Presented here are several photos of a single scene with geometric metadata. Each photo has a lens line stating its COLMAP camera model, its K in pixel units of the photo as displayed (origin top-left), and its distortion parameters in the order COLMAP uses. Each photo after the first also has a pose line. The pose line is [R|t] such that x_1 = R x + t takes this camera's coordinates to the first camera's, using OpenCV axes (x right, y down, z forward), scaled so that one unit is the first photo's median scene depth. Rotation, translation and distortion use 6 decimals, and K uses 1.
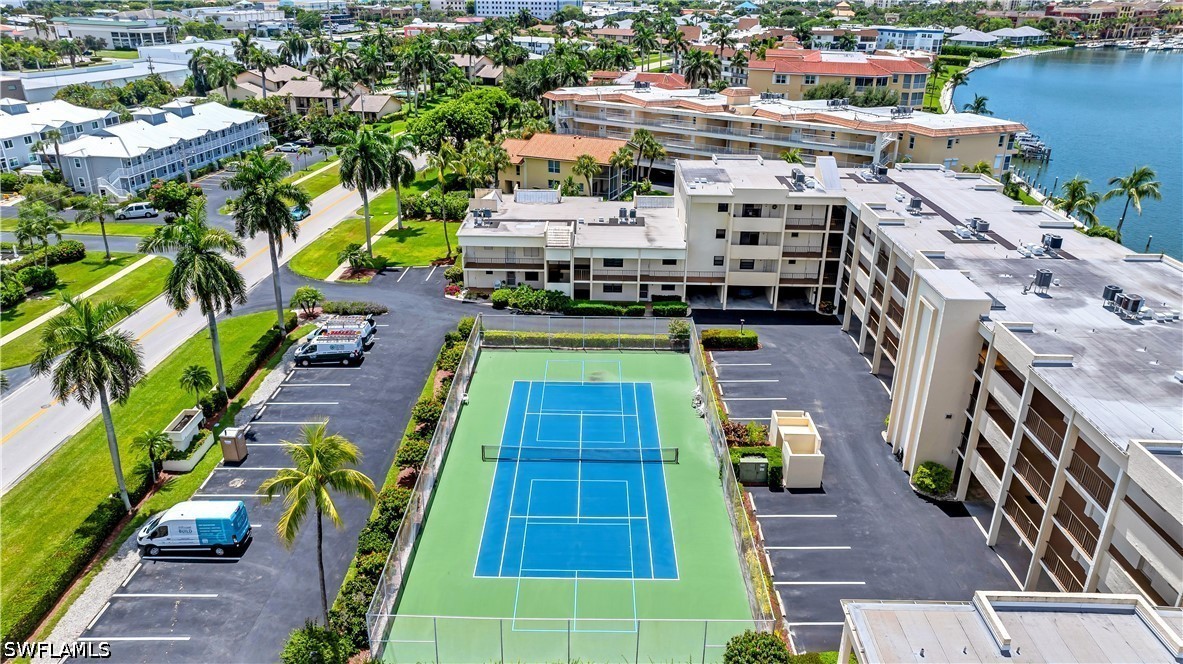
lens RADIAL K [[829.7, 0, 591.5], [0, 829.7, 332.0], [0, 0, 1]] dist [-0.106980, 0.121945]
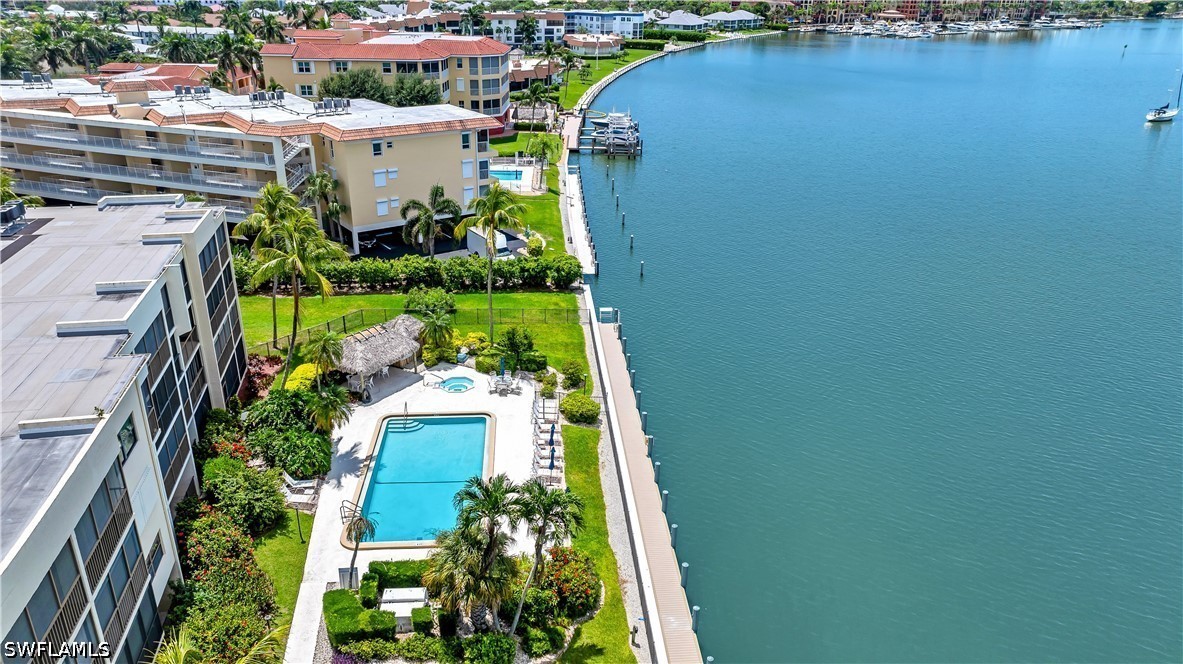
lens RADIAL K [[808.0, 0, 591.5], [0, 808.0, 332.0], [0, 0, 1]] dist [-0.003547, 0.000438]
pose [[0.974088, -0.083150, 0.210329, 0.310071], [0.080638, 0.996532, 0.020508, -0.045961], [-0.211305, -0.003016, 0.977416, 0.172532]]
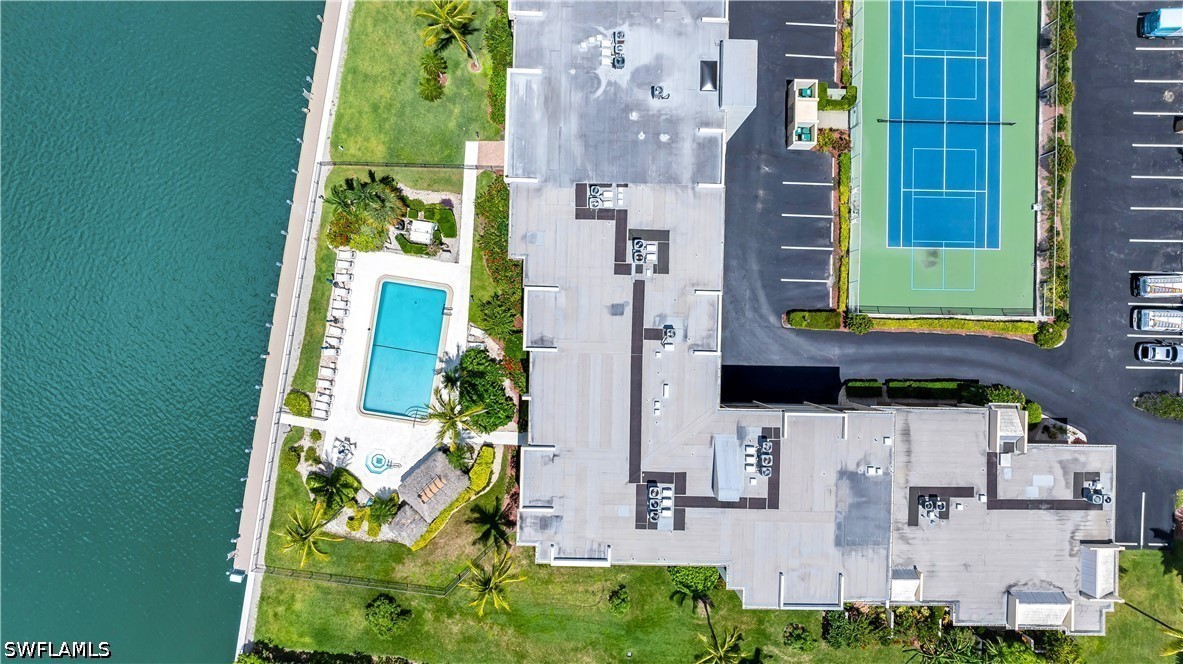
lens RADIAL K [[818.7, 0, 591.5], [0, 818.7, 332.0], [0, 0, 1]] dist [-0.014808, 0.000380]
pose [[-0.999566, -0.002972, -0.029298, 0.213413], [-0.025791, -0.391852, 0.919667, -0.425306], [-0.014214, 0.920023, 0.391606, 0.259718]]
